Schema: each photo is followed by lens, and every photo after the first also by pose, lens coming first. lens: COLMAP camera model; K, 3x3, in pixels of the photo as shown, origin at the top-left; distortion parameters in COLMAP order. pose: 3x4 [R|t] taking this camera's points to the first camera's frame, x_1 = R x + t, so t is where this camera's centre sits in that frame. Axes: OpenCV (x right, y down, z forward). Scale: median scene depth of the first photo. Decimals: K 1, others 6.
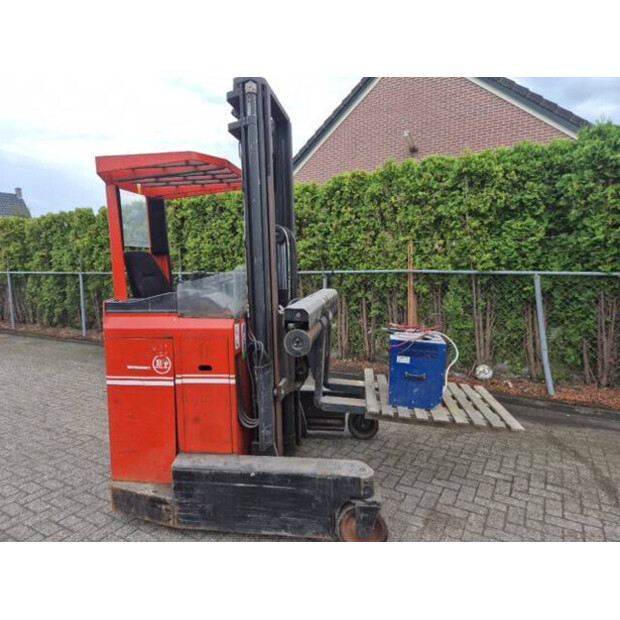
lens RADIAL K [[412.1, 0, 315.7], [0, 412.1, 305.9], [0, 0, 1]] dist [0.076563, -0.058059]
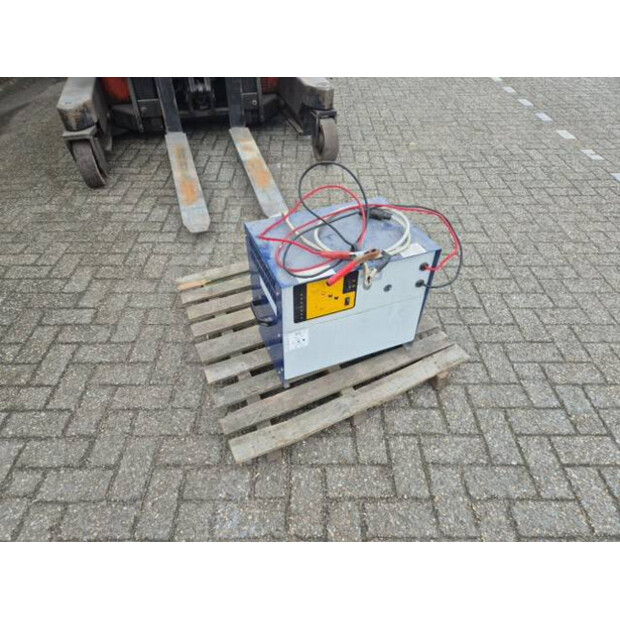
lens RADIAL K [[412.1, 0, 308.4], [0, 412.1, 315.3], [0, 0, 1]] dist [0.076563, -0.058059]
pose [[-0.503194, -0.577856, 0.642555, -0.379439], [0.091416, 0.703783, 0.704509, 0.011629], [-0.859324, 0.413245, -0.301314, 0.726547]]
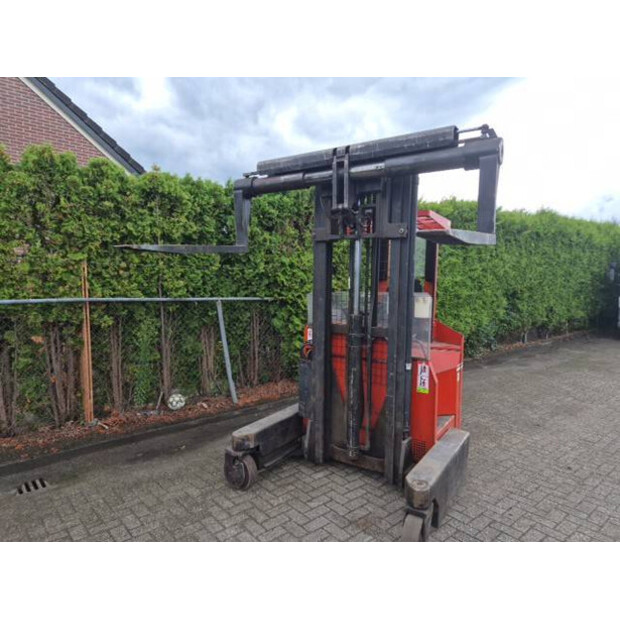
lens RADIAL K [[412.1, 0, 307.8], [0, 412.1, 315.9], [0, 0, 1]] dist [0.076563, -0.058059]
pose [[0.335325, -0.068198, 0.939631, -0.399278], [0.082527, 0.995669, 0.042813, -0.057052], [-0.938481, 0.063189, 0.339501, 0.375824]]
